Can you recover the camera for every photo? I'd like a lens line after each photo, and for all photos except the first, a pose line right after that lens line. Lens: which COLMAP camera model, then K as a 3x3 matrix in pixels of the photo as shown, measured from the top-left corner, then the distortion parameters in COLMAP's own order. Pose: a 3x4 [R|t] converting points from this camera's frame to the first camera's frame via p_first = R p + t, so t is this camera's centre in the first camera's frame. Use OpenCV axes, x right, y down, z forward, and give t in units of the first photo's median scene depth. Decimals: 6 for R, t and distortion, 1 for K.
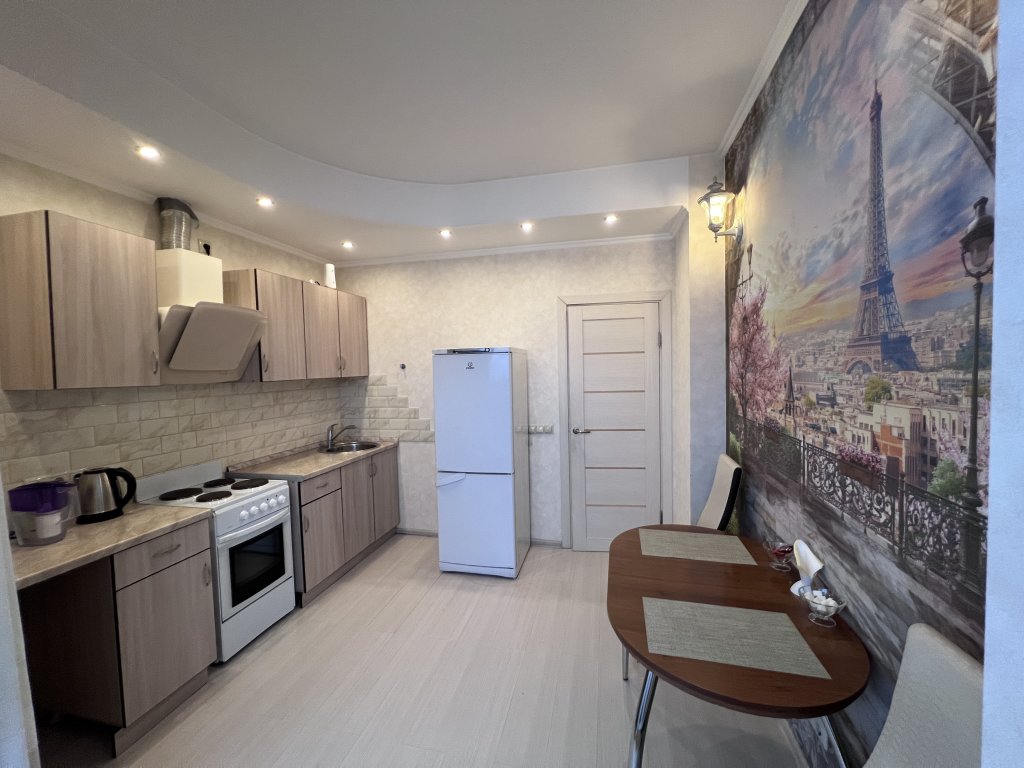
lens RADIAL K [[411.8, 0, 513.0], [0, 411.8, 386.6], [0, 0, 1]] dist [-0.002414, 0.001996]
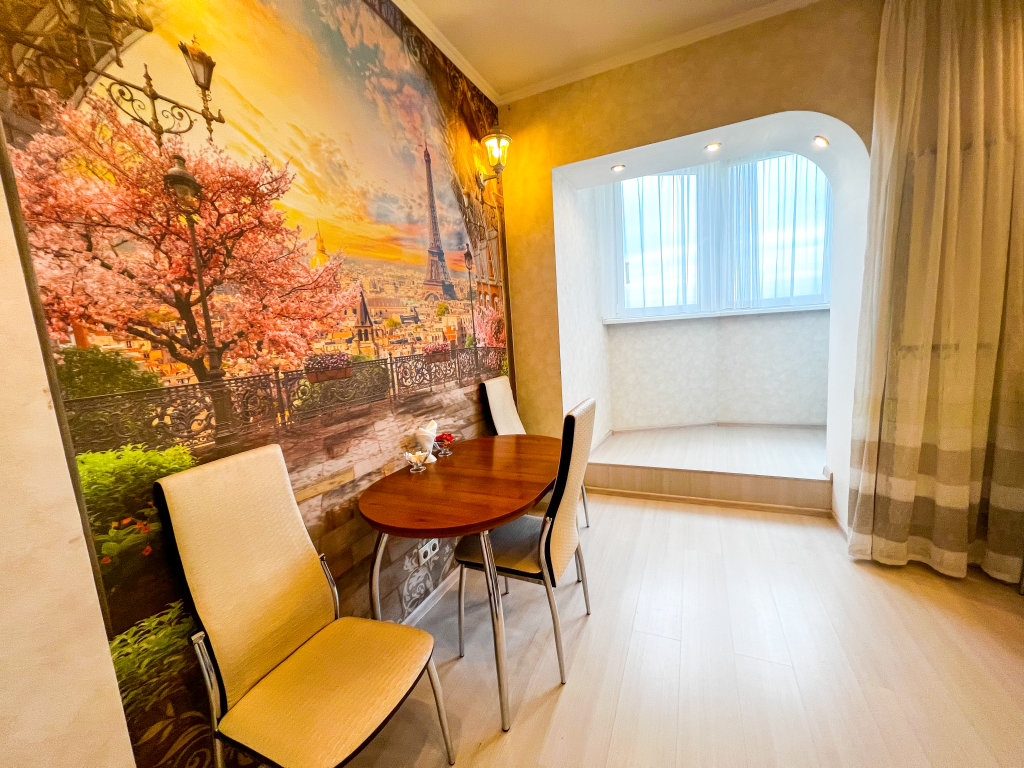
lens RADIAL K [[409.5, 0, 518.7], [0, 409.5, 383.4], [0, 0, 1]] dist [-0.000269, 0.000383]
pose [[-0.980342, 0.059783, 0.188028, 0.082090], [0.093274, 0.980201, 0.174657, 0.021392], [-0.173864, 0.188762, -0.966509, 1.314832]]
